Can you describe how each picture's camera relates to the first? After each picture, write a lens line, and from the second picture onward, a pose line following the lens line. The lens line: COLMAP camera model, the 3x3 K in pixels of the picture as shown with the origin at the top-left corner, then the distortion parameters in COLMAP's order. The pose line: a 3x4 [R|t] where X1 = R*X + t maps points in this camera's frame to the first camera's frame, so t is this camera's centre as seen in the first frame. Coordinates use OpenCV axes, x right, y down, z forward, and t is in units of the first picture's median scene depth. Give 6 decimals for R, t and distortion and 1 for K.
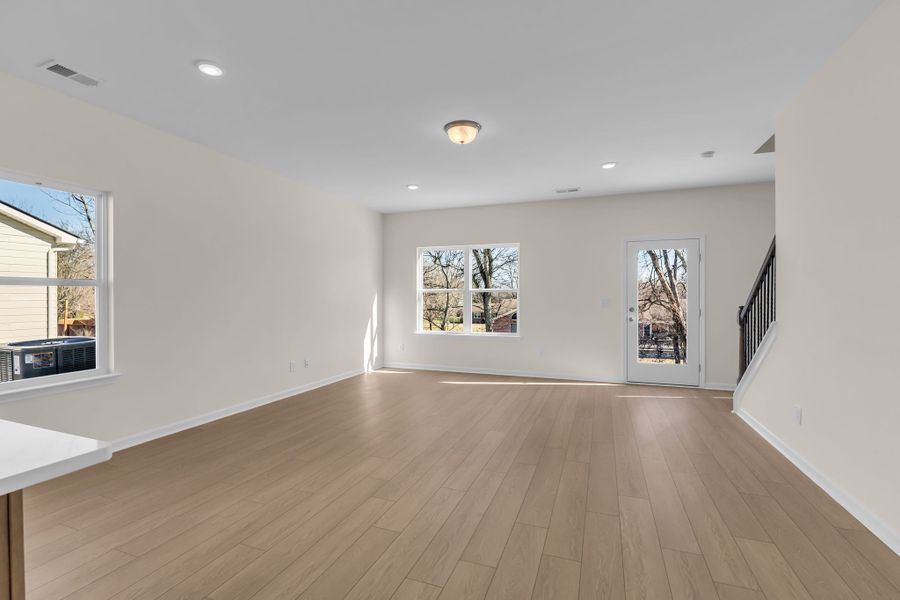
lens RADIAL K [[405.9, 0, 451.9], [0, 405.9, 297.1], [0, 0, 1]] dist [-0.013999, -0.000379]
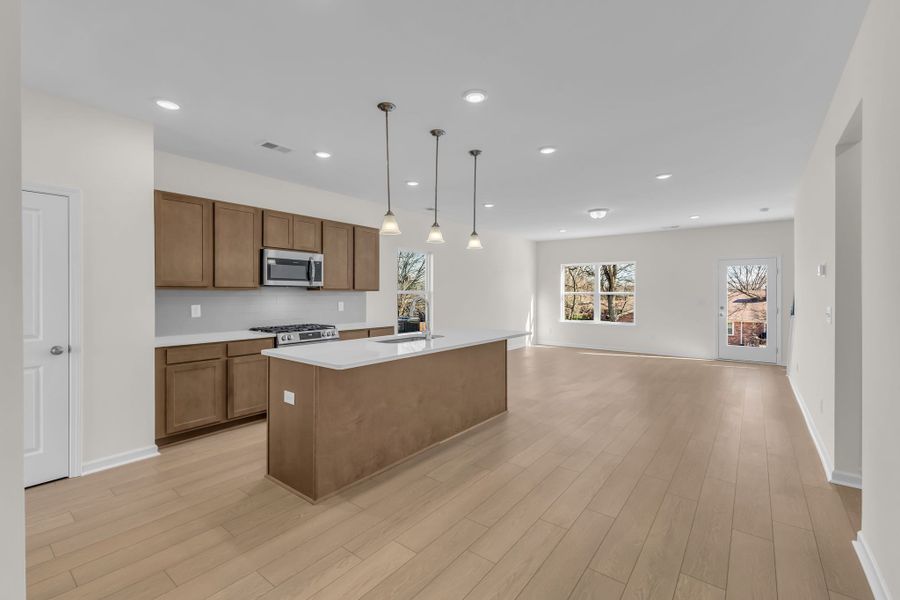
lens RADIAL K [[394.1, 0, 445.0], [0, 394.1, 297.3], [0, 0, 1]] dist [0.000728, 0.000002]
pose [[0.951563, 0.005261, -0.307408, -0.049406], [-0.002261, 0.999946, 0.010113, -0.016035], [0.307445, -0.008928, 0.951524, -0.555109]]
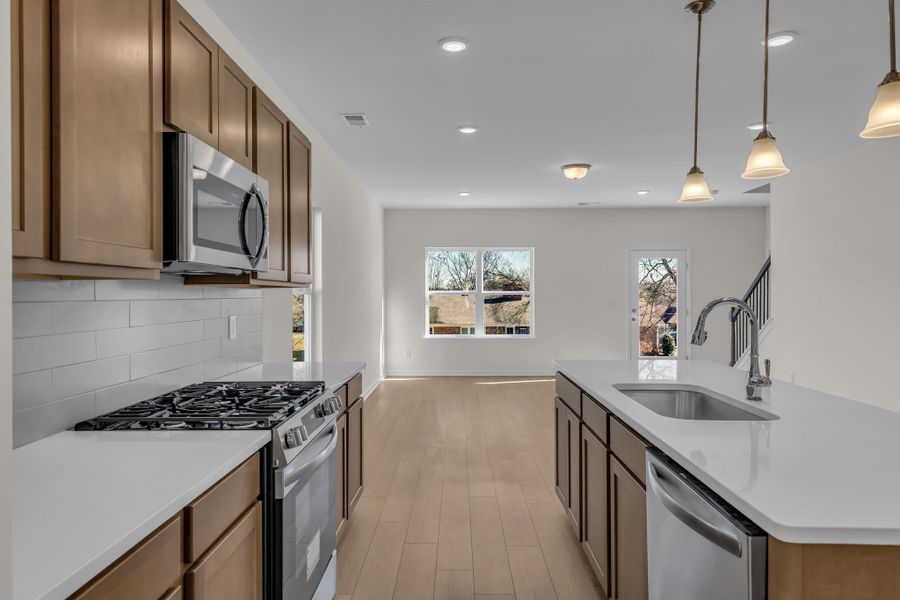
lens RADIAL K [[574.2, 0, 446.3], [0, 574.2, 290.9], [0, 0, 1]] dist [-0.002254, -0.002186]
pose [[0.941320, 0.000187, 0.337514, -0.537274], [0.001883, 0.999981, -0.005806, -0.014025], [-0.337509, 0.006100, 0.941303, -0.302857]]
